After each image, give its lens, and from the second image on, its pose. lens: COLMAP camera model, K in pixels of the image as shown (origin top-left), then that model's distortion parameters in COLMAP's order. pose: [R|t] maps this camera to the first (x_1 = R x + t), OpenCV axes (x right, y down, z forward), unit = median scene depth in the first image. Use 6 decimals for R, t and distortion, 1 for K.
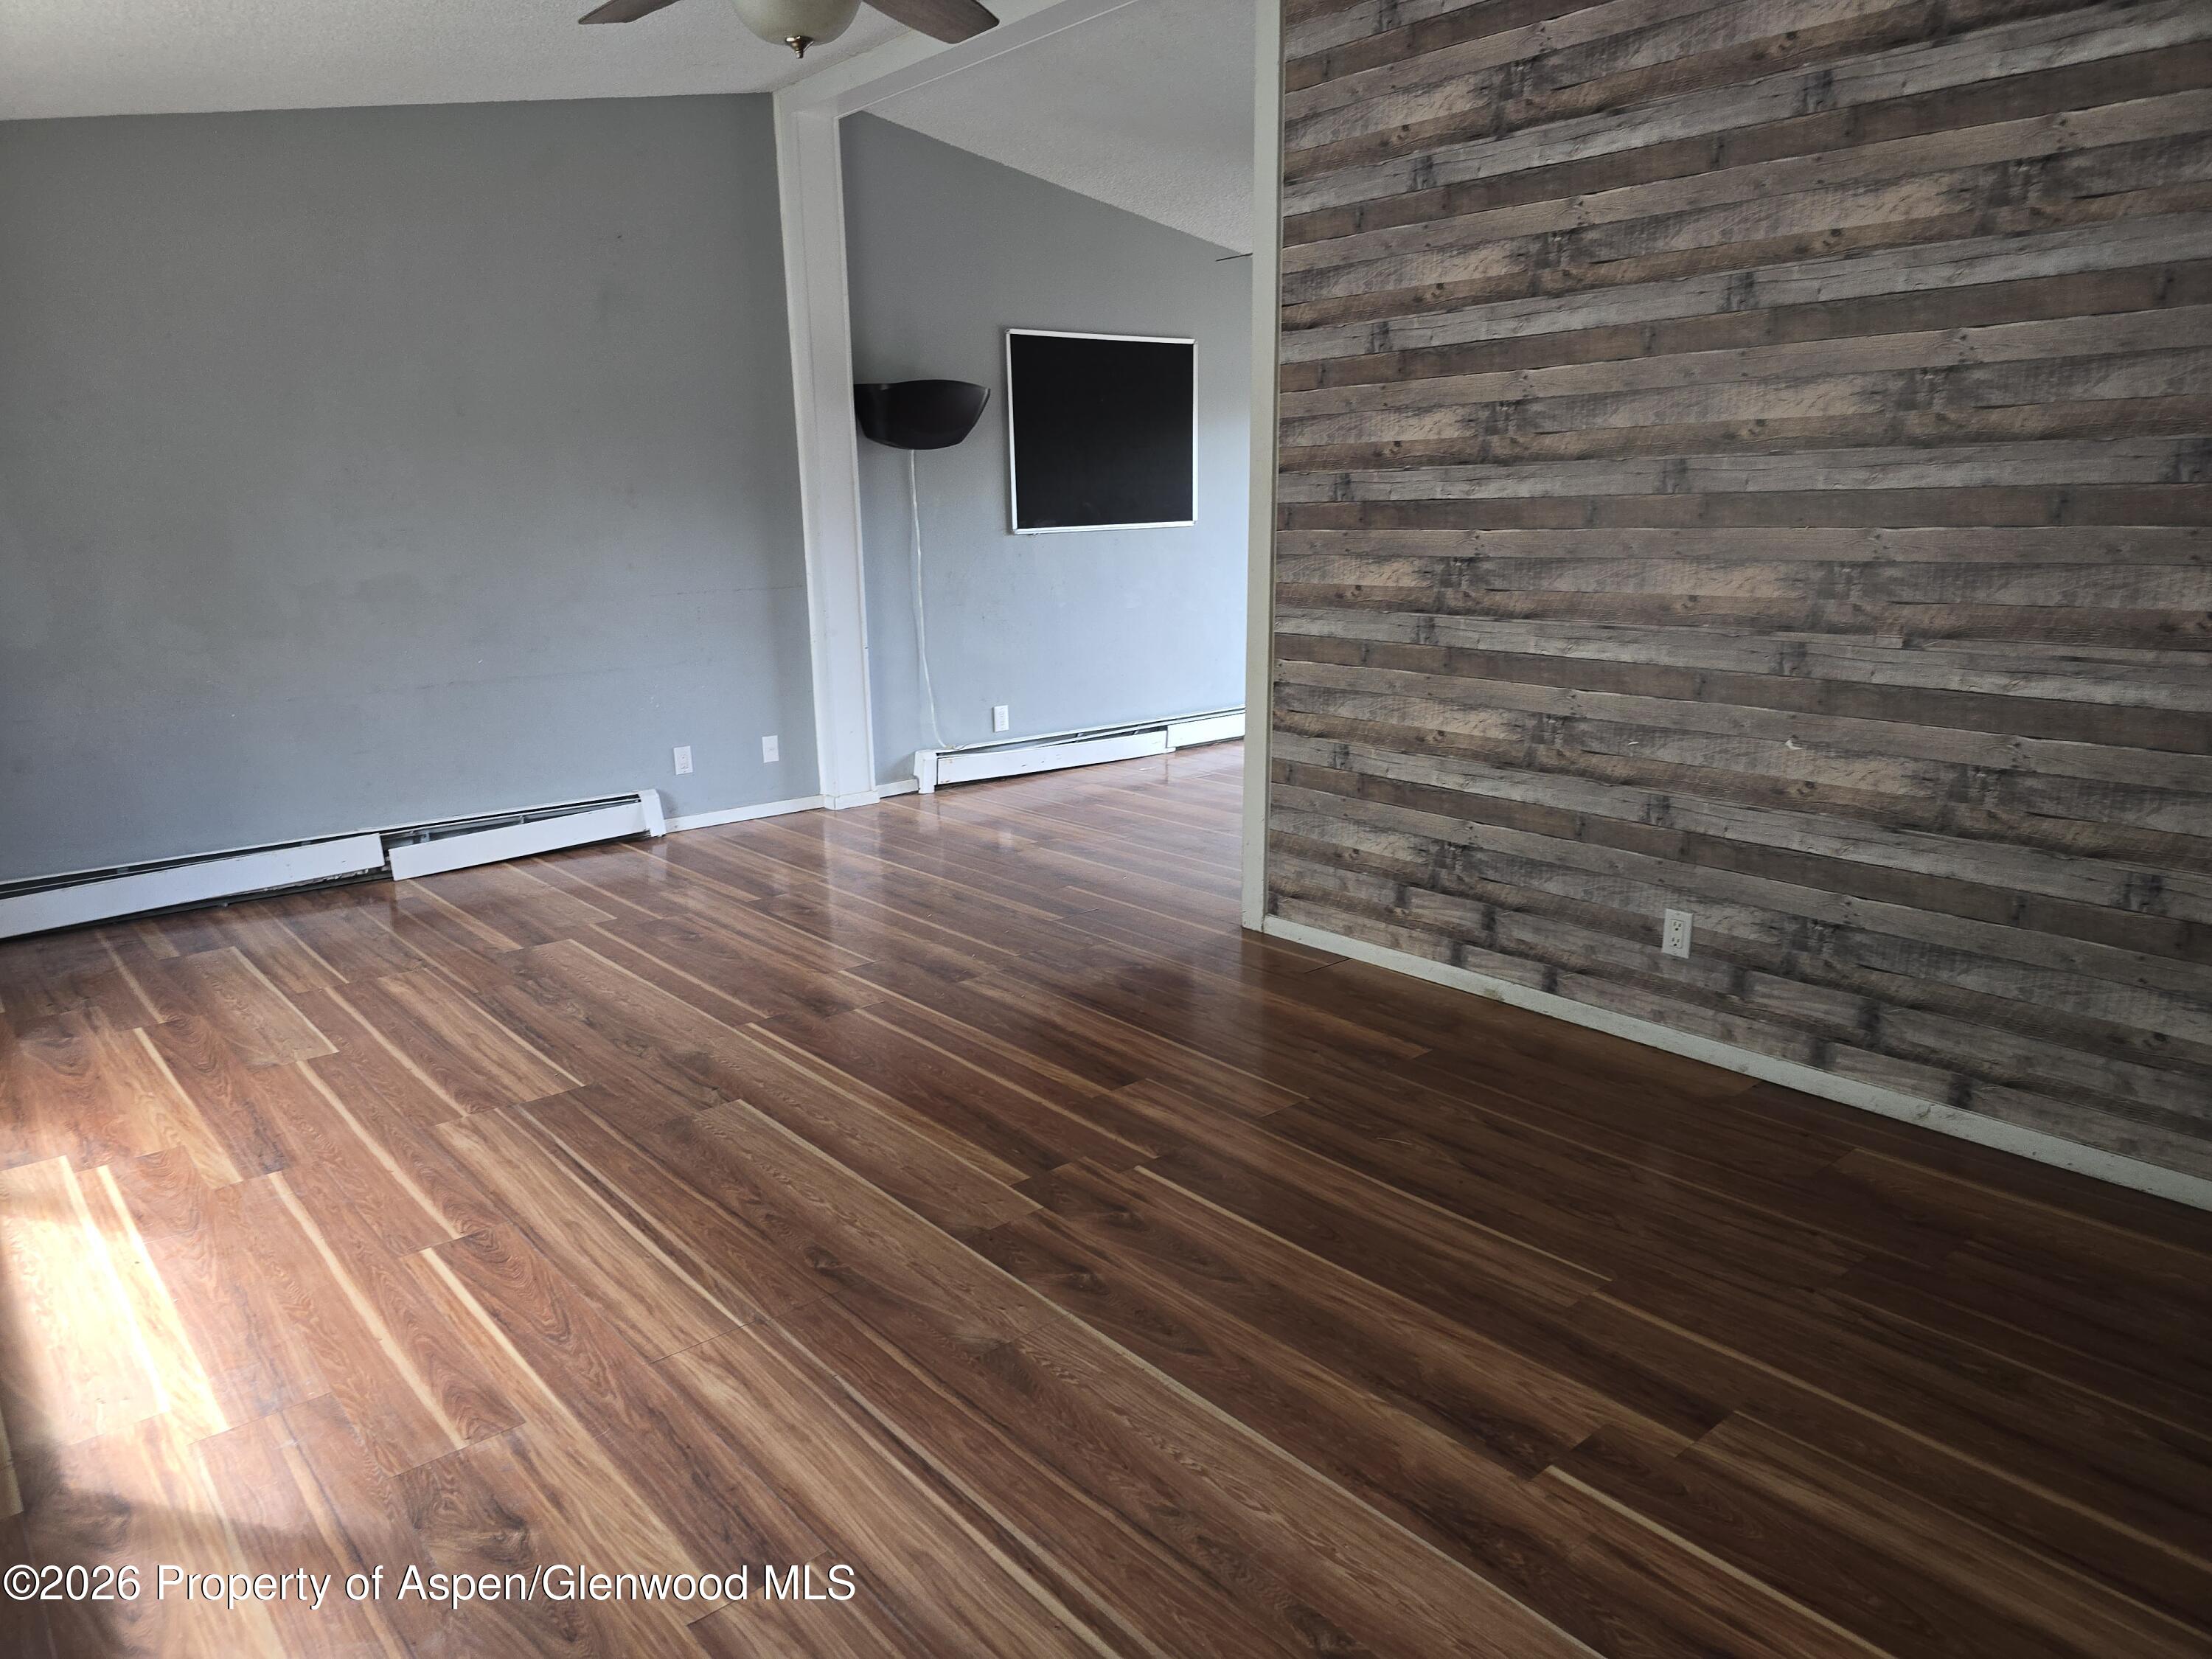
lens RADIAL K [[1488.6, 0, 1099.6], [0, 1488.6, 872.4], [0, 0, 1]] dist [0.048034, -0.040752]
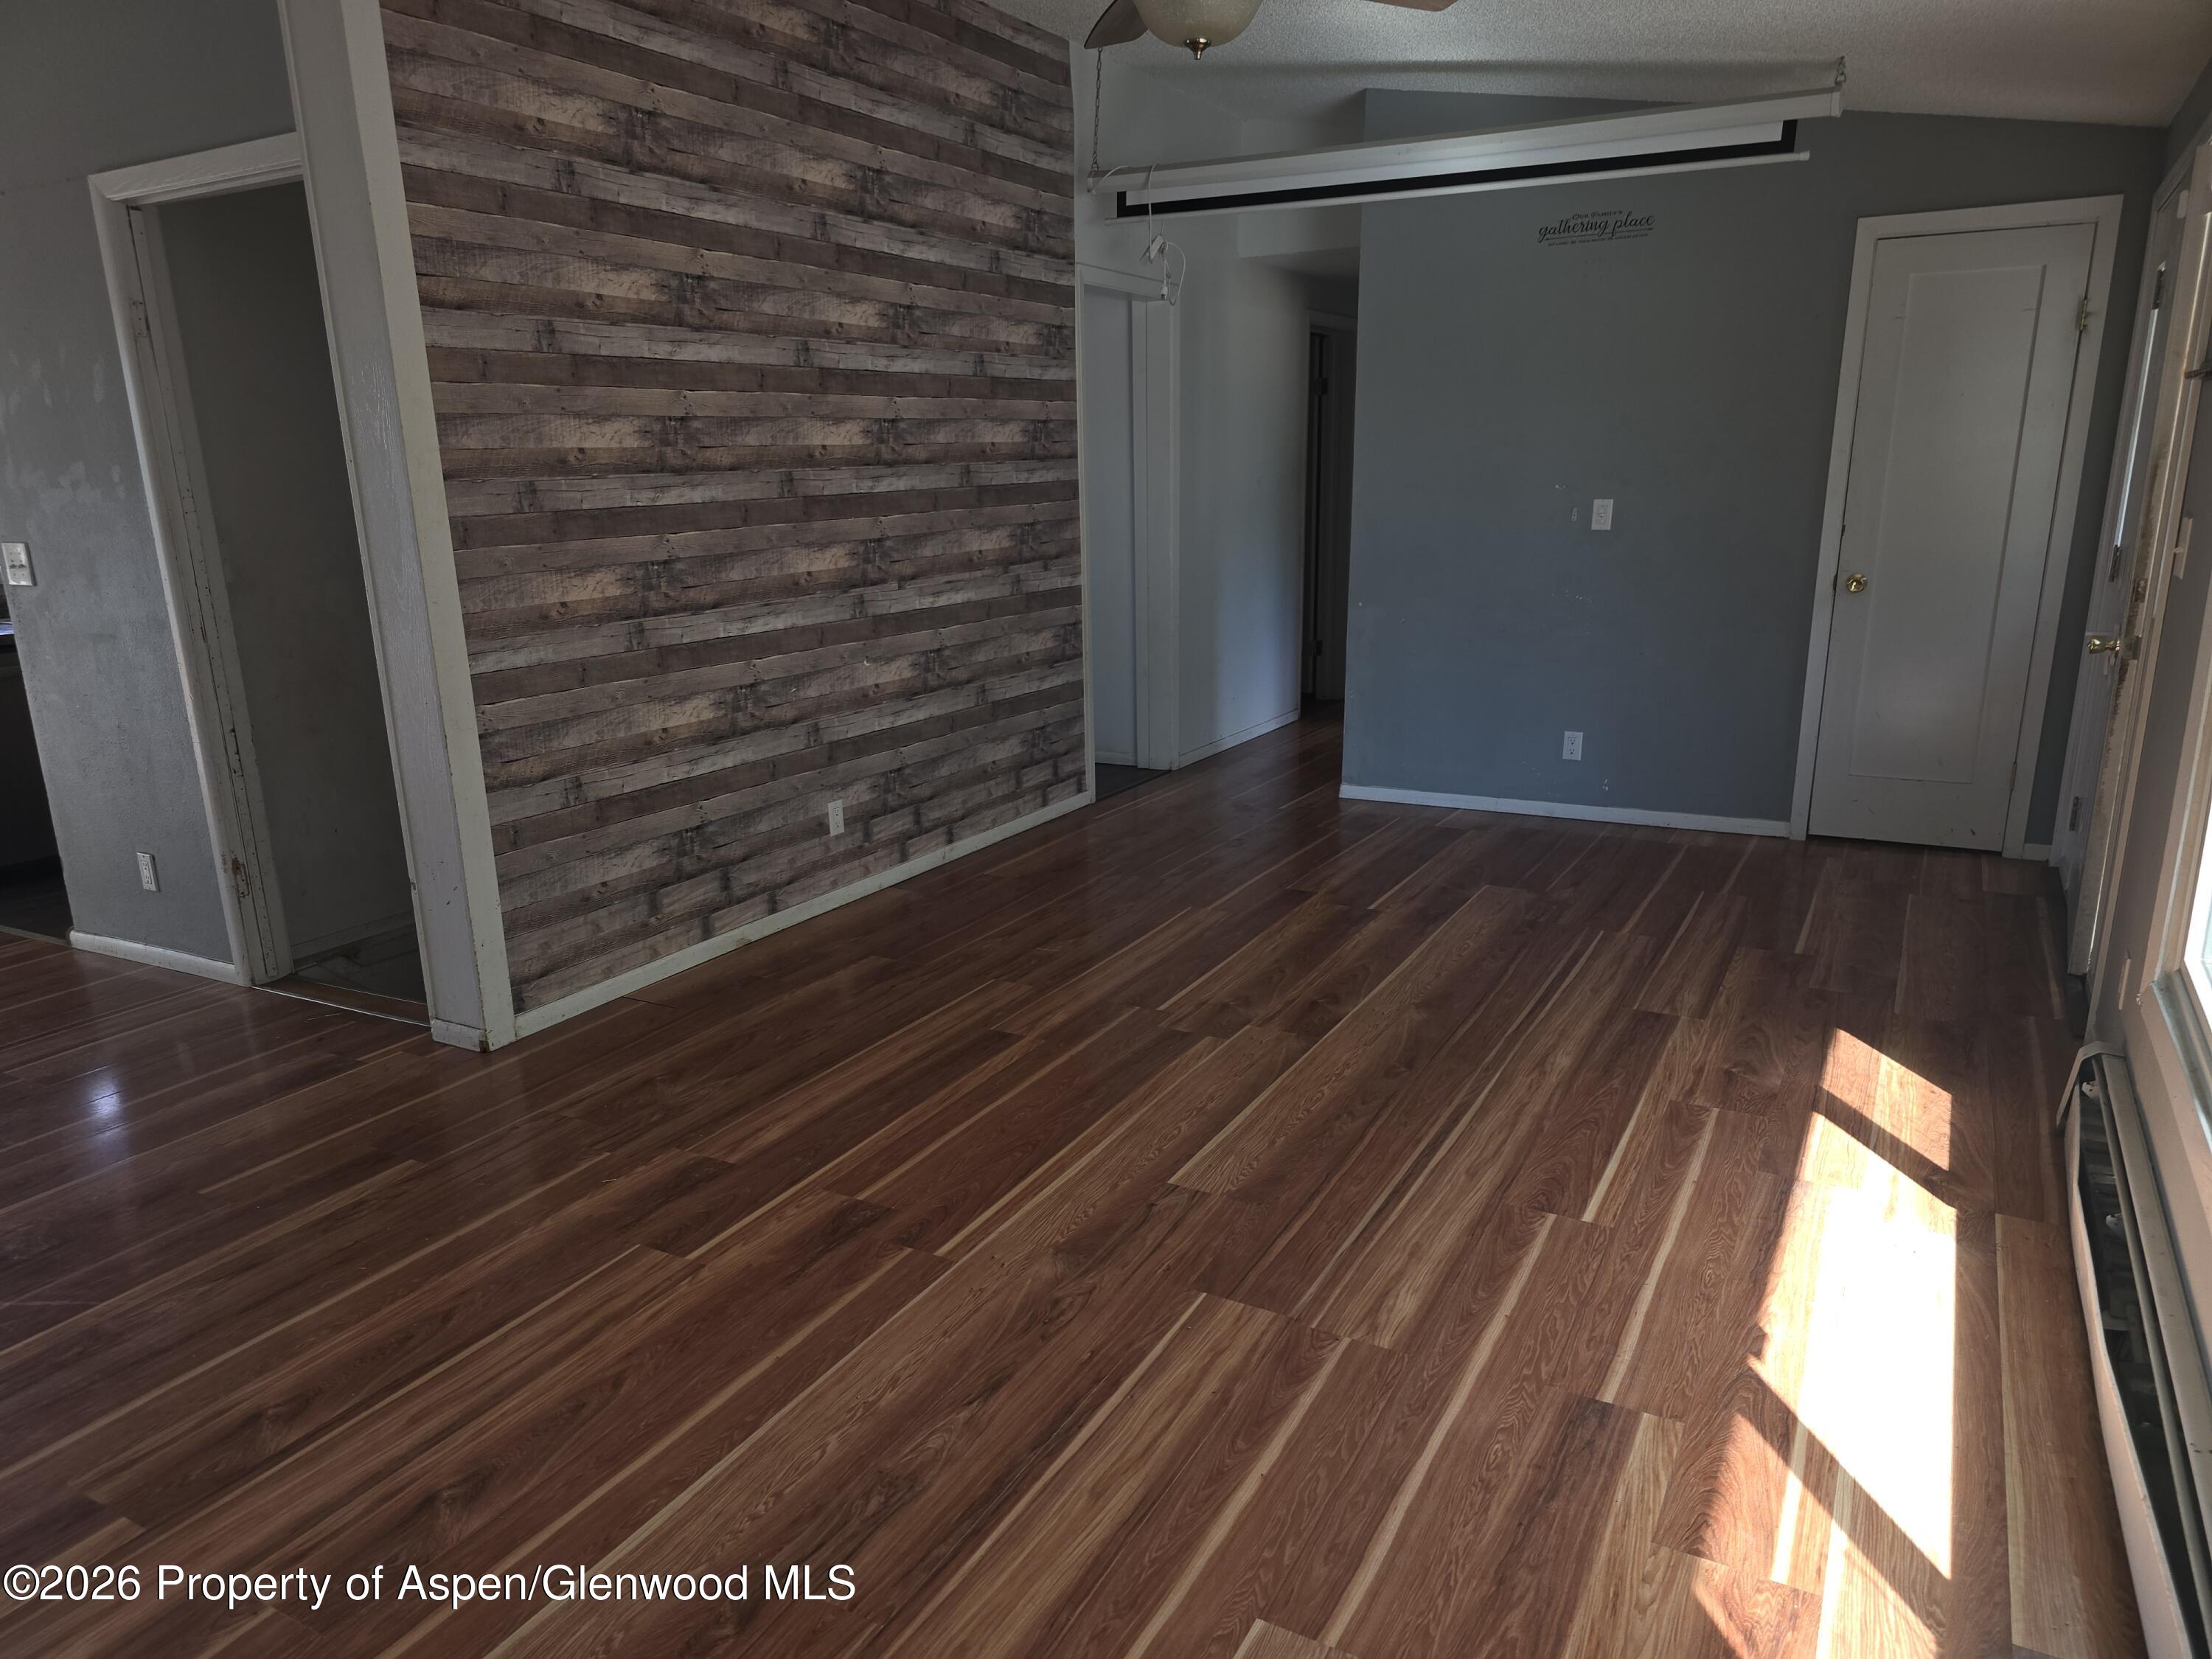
lens RADIAL K [[1475.5, 0, 1070.1], [0, 1475.5, 871.8], [0, 0, 1]] dist [0.045023, -0.047601]
pose [[-0.343783, -0.221056, 0.912660, -0.863229], [0.266226, 0.909078, 0.320471, -0.269035], [-0.900520, 0.353146, -0.253674, 1.080904]]
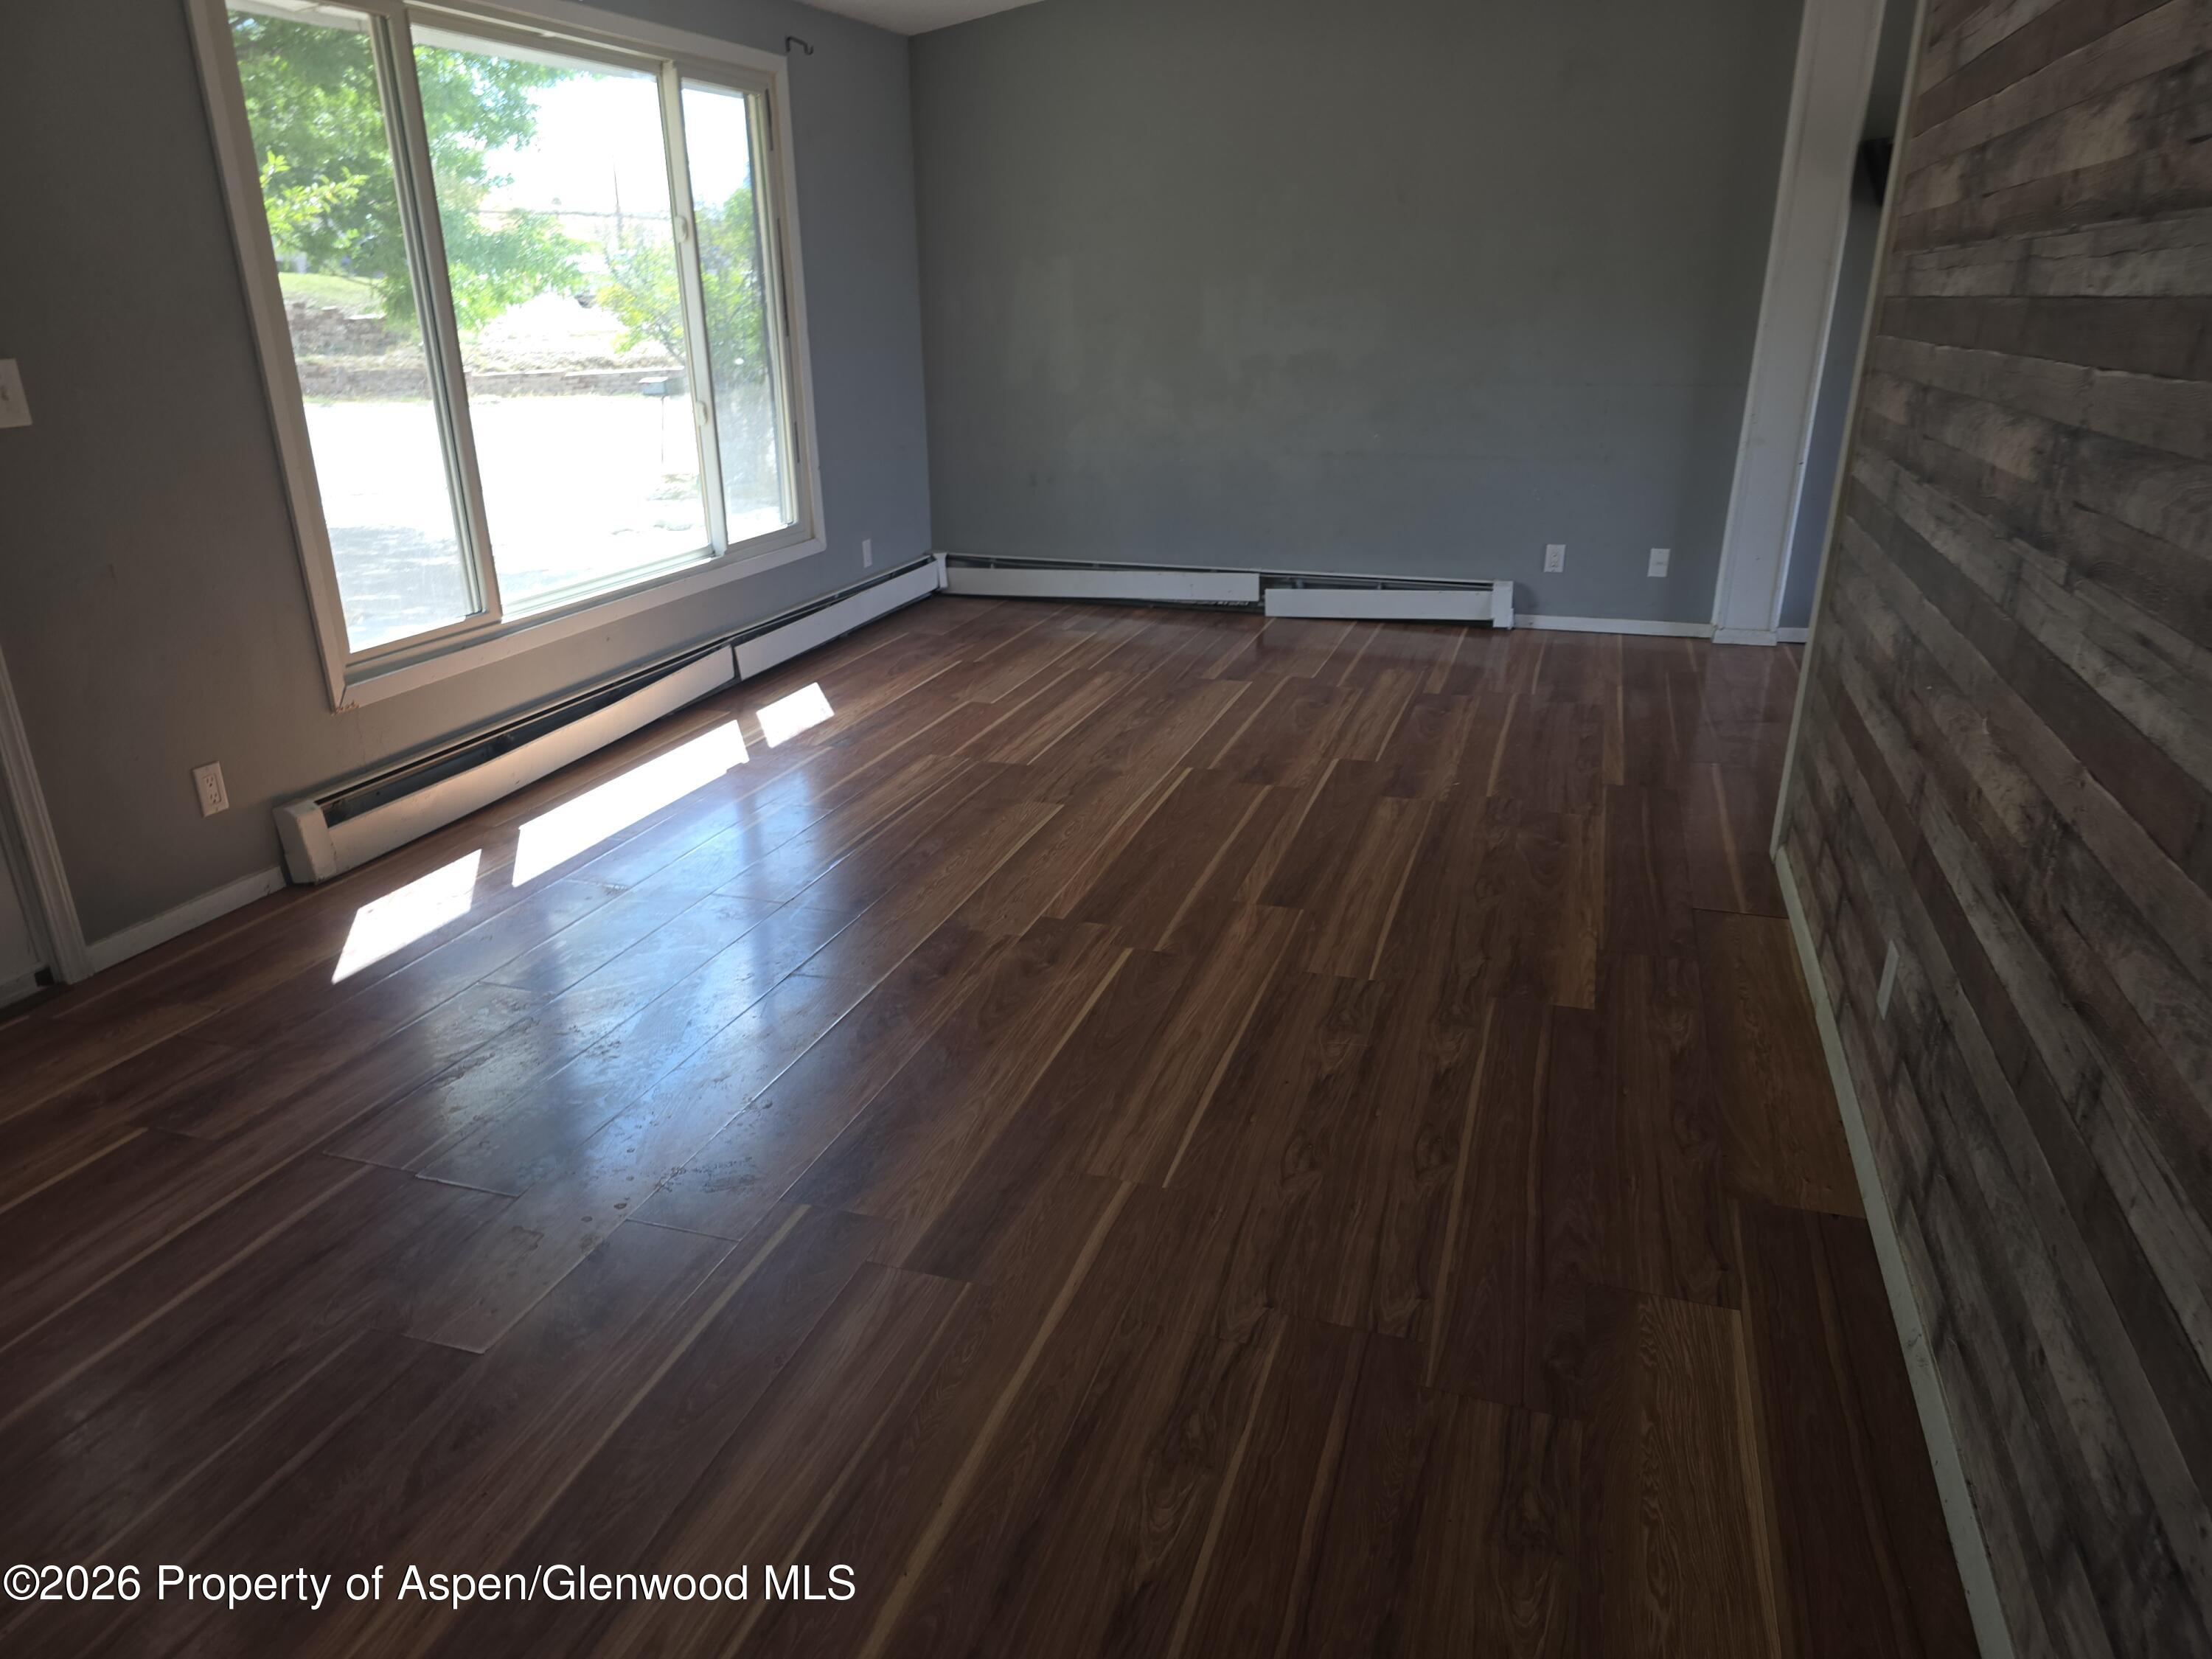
lens RADIAL K [[1515.7, 0, 1061.4], [0, 1515.7, 832.9], [0, 0, 1]] dist [0.082178, -0.043772]
pose [[0.511796, 0.301378, -0.804509, 0.676539], [-0.216451, 0.951474, 0.218736, -0.085060], [0.831392, 0.062189, 0.552195, 0.287838]]
